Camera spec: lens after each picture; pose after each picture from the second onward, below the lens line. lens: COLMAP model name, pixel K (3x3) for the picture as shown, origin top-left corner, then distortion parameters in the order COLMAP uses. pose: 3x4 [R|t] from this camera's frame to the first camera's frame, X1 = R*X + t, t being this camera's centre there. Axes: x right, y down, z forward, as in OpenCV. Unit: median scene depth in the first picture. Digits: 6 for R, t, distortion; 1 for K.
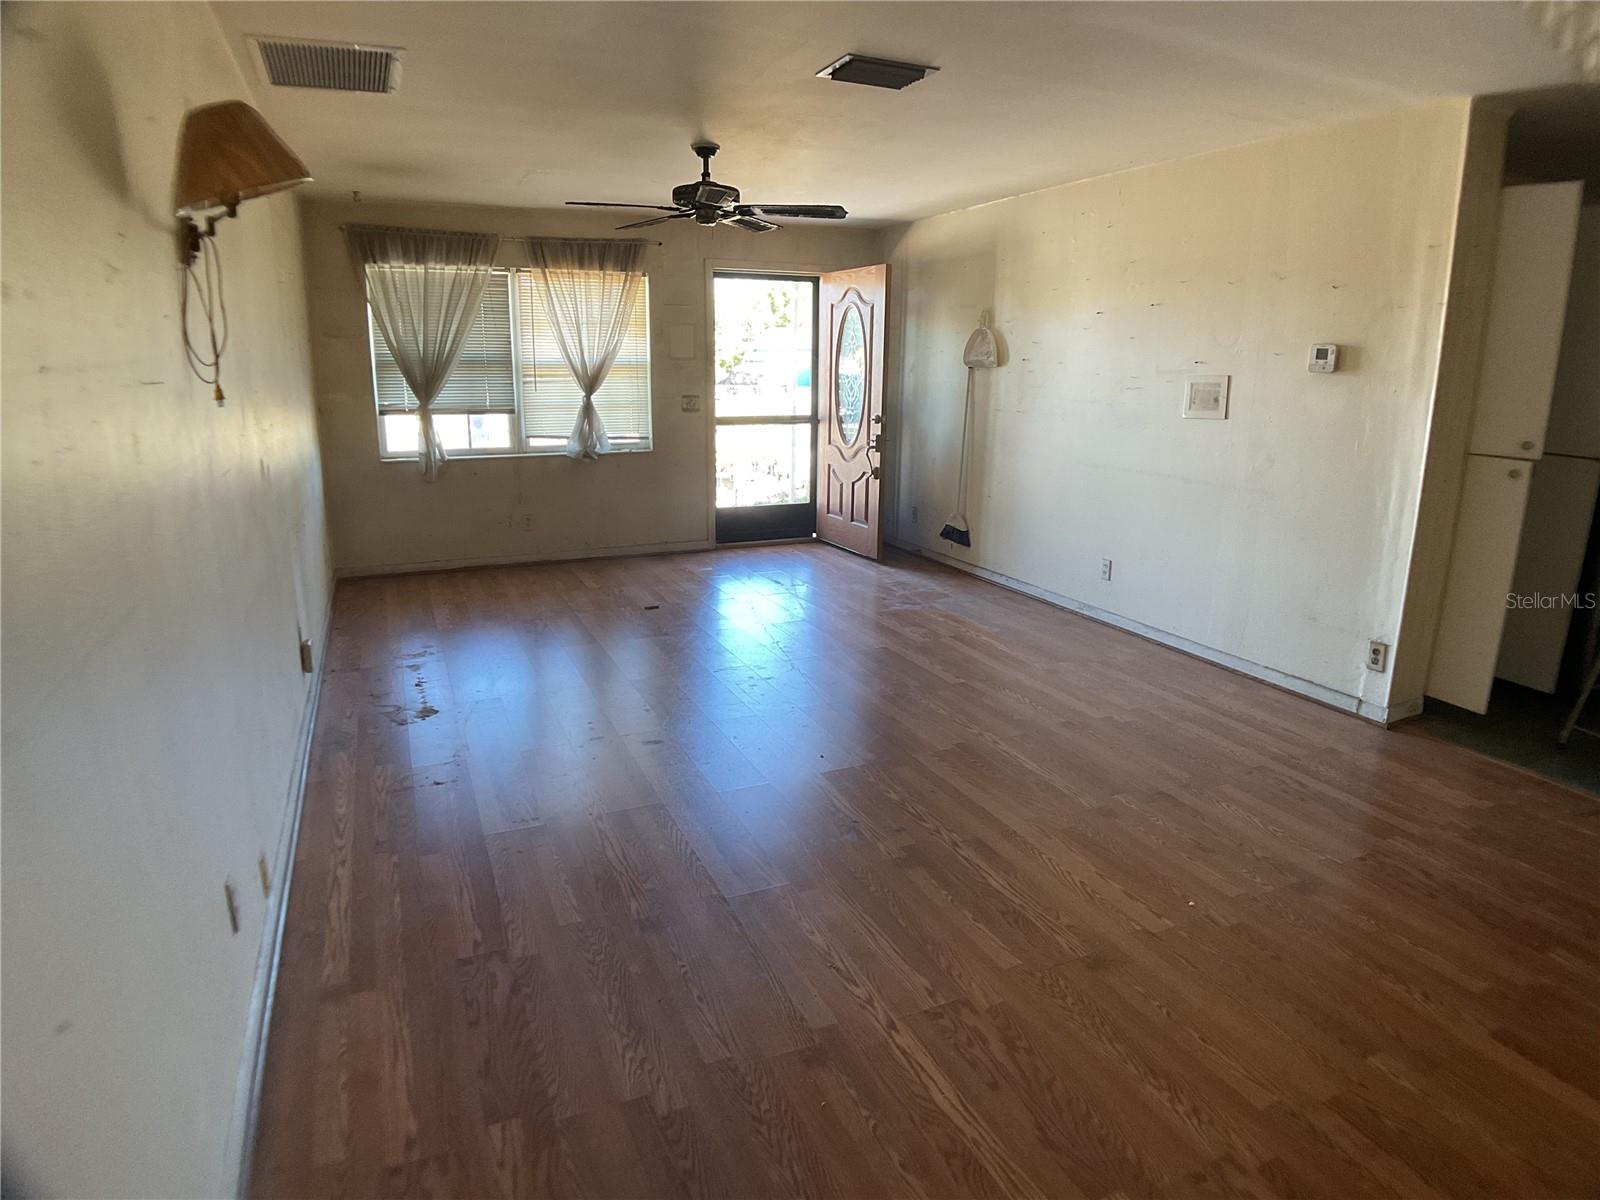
lens RADIAL K [[917.2, 0, 800.0], [0, 917.2, 600.0], [0, 0, 1]] dist [-0.090206, -0.001298]
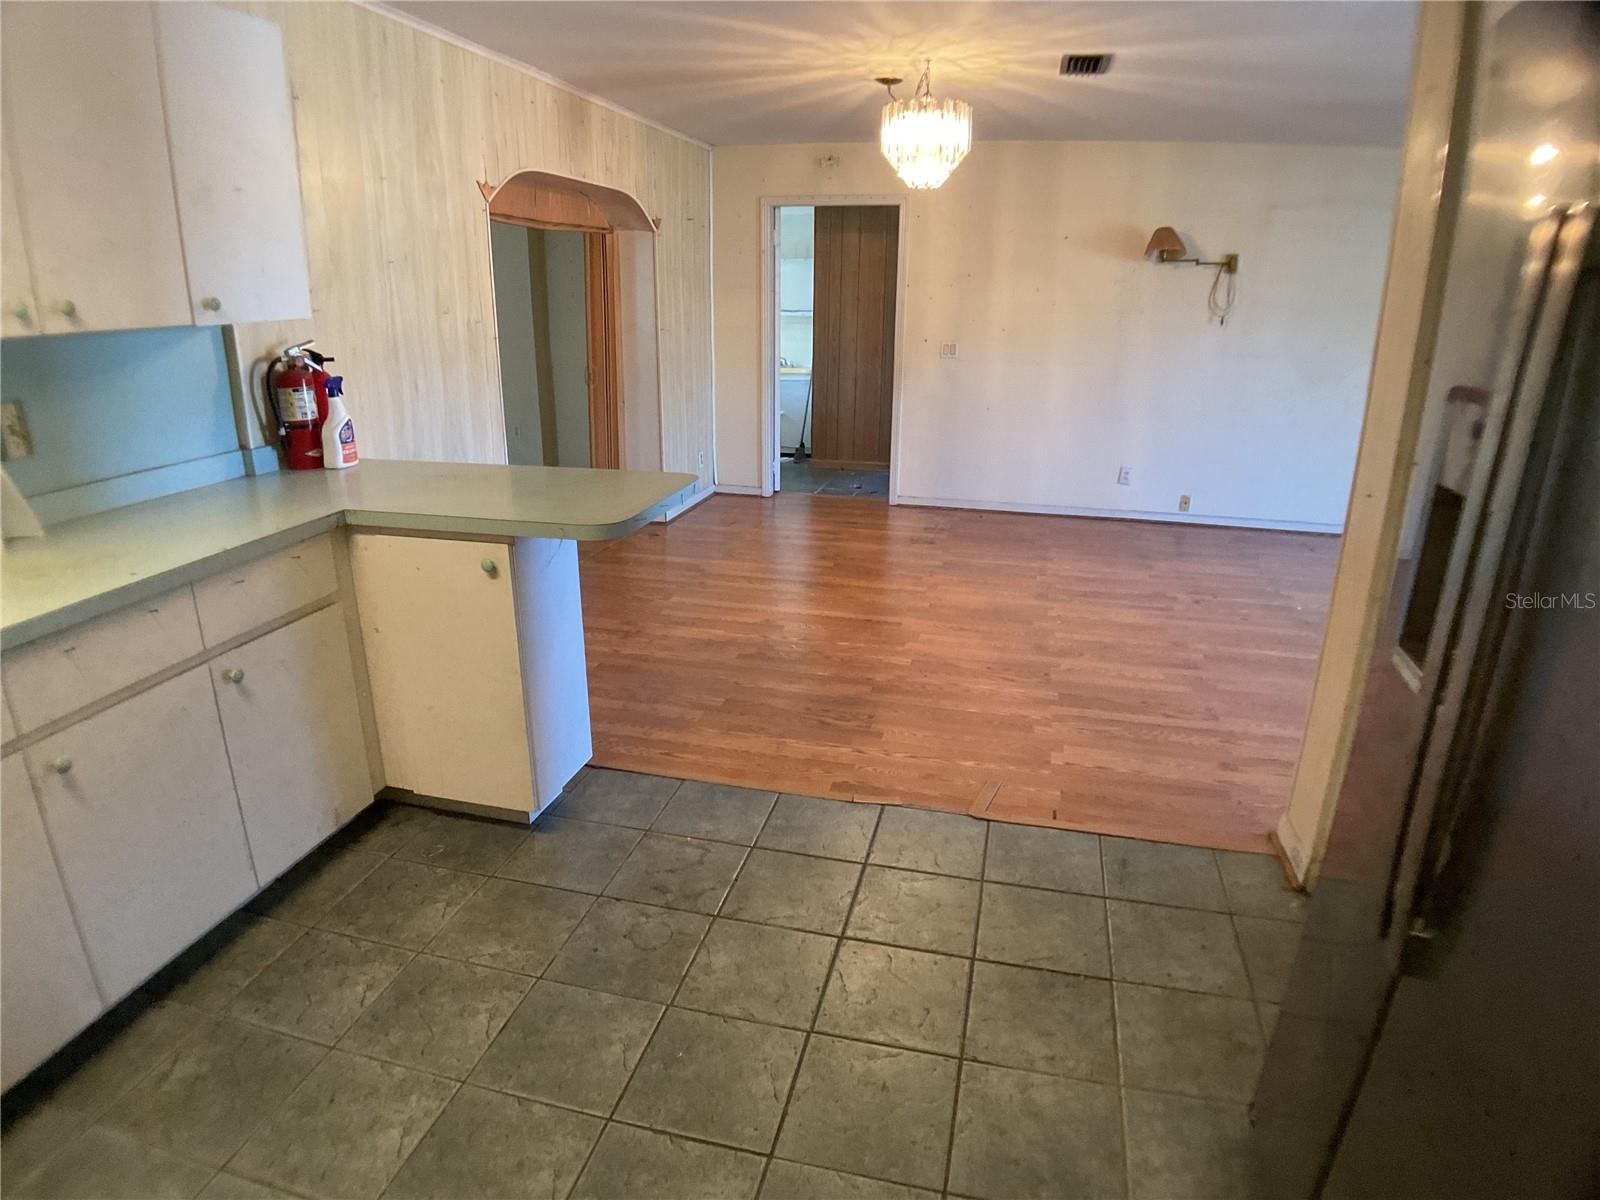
lens RADIAL K [[917.2, 0, 800.0], [0, 917.2, 600.0], [0, 0, 1]] dist [-0.090206, -0.001298]
pose [[-0.618536, 0.235246, -0.749715, 1.430800], [-0.206920, 0.871688, 0.444234, -0.259220], [0.758022, 0.429906, -0.490494, 1.020201]]
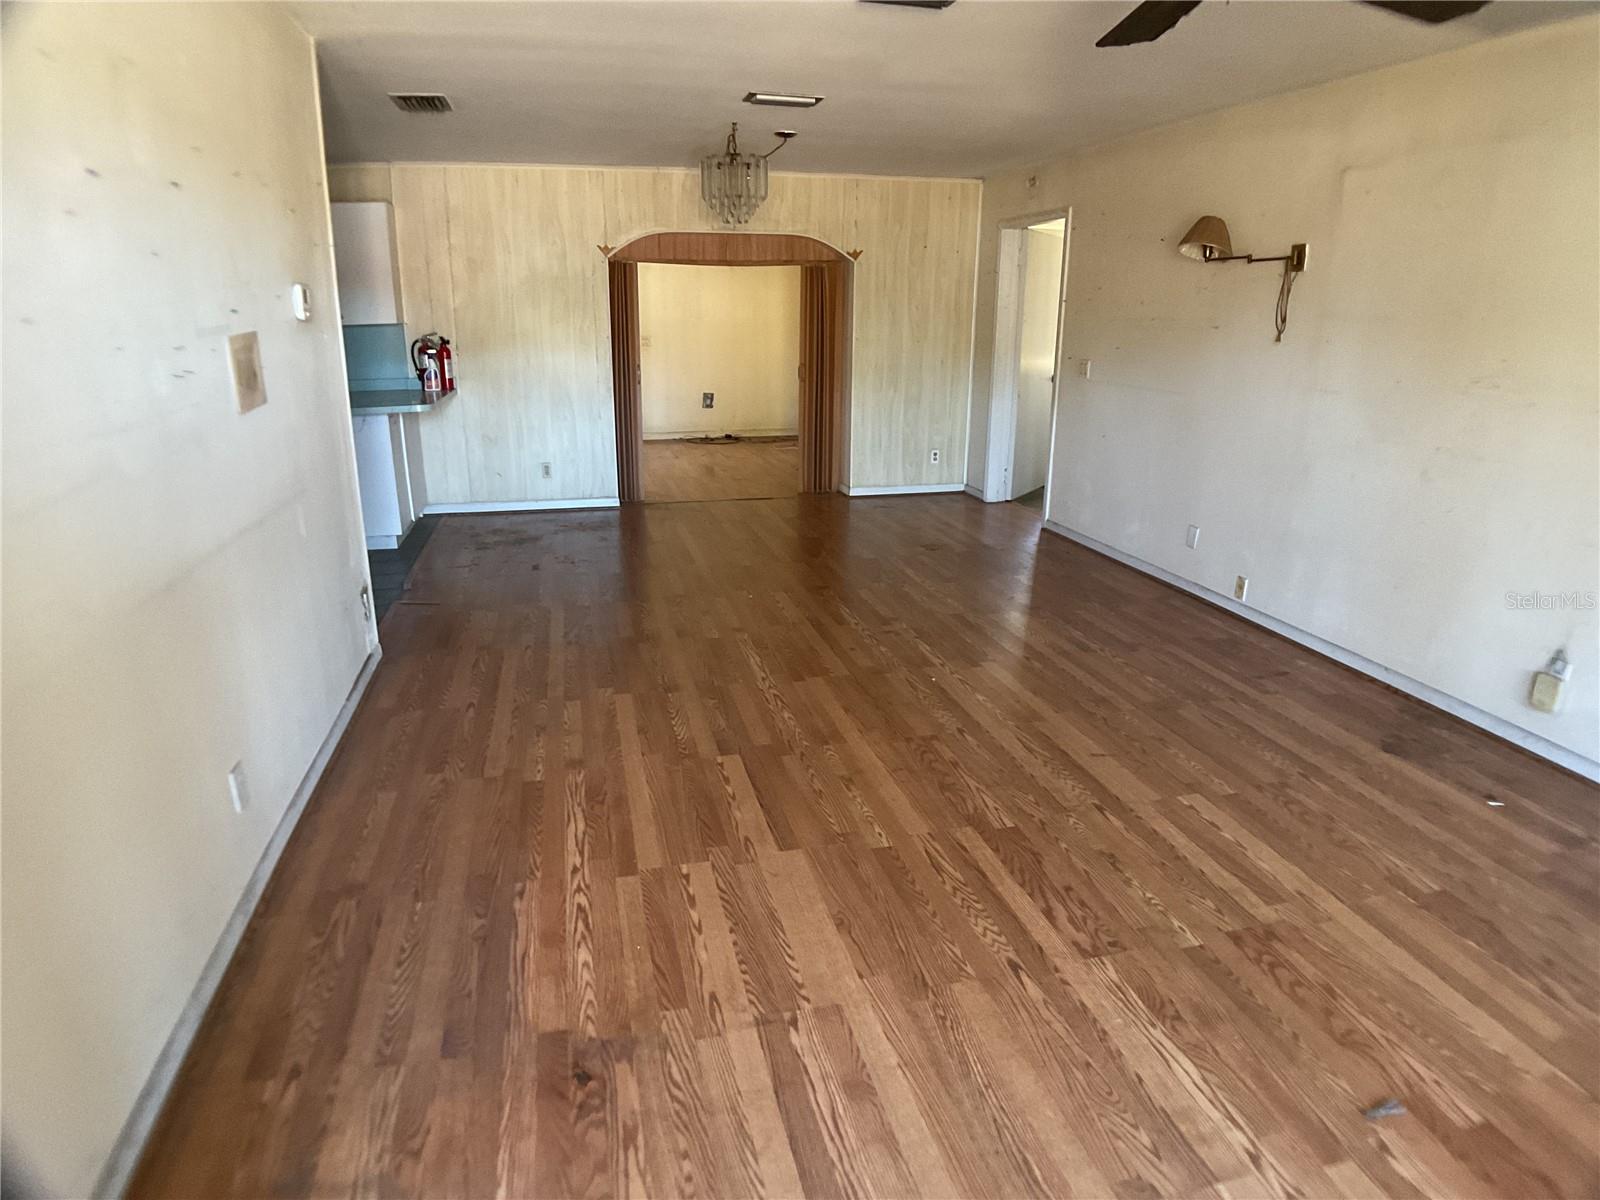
lens RADIAL K [[917.2, 0, 800.0], [0, 917.2, 600.0], [0, 0, 1]] dist [-0.090206, -0.001298]
pose [[-0.983638, -0.062501, 0.168967, 0.000969], [0.035304, 0.852837, 0.520983, -0.474154], [-0.176663, 0.518424, -0.836676, 1.843168]]
